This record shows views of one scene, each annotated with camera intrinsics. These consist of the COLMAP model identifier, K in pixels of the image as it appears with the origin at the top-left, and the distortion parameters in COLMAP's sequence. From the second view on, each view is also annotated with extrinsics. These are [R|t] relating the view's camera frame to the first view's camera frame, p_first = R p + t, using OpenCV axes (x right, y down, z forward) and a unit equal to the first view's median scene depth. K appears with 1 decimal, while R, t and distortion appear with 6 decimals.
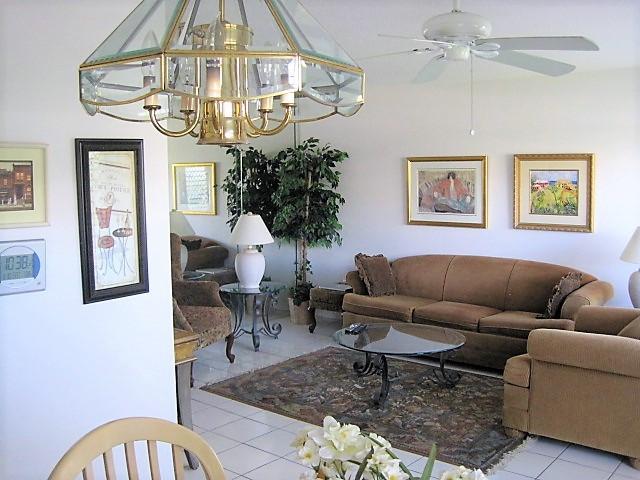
lens RADIAL K [[656.7, 0, 323.4], [0, 656.7, 245.3], [0, 0, 1]] dist [-0.135222, 0.000000]
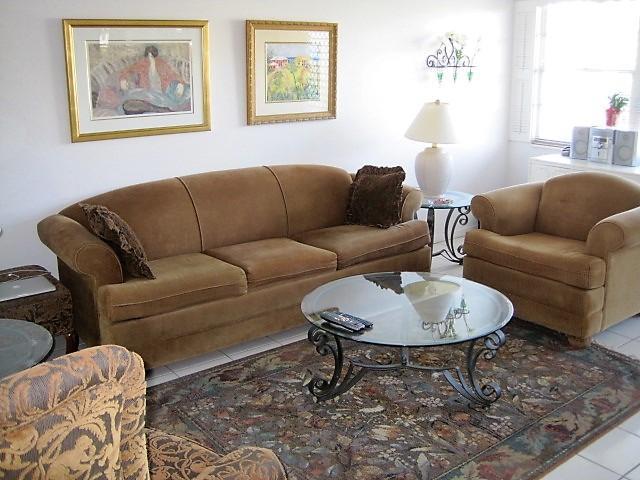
lens RADIAL K [[656.7, 0, 318.6], [0, 656.7, 233.1], [0, 0, 1]] dist [-0.135222, 0.000000]
pose [[0.240030, -0.241513, 0.940243, -0.405945], [0.111423, 0.969011, 0.220458, -0.062603], [-0.964350, 0.051848, 0.259502, 0.763862]]
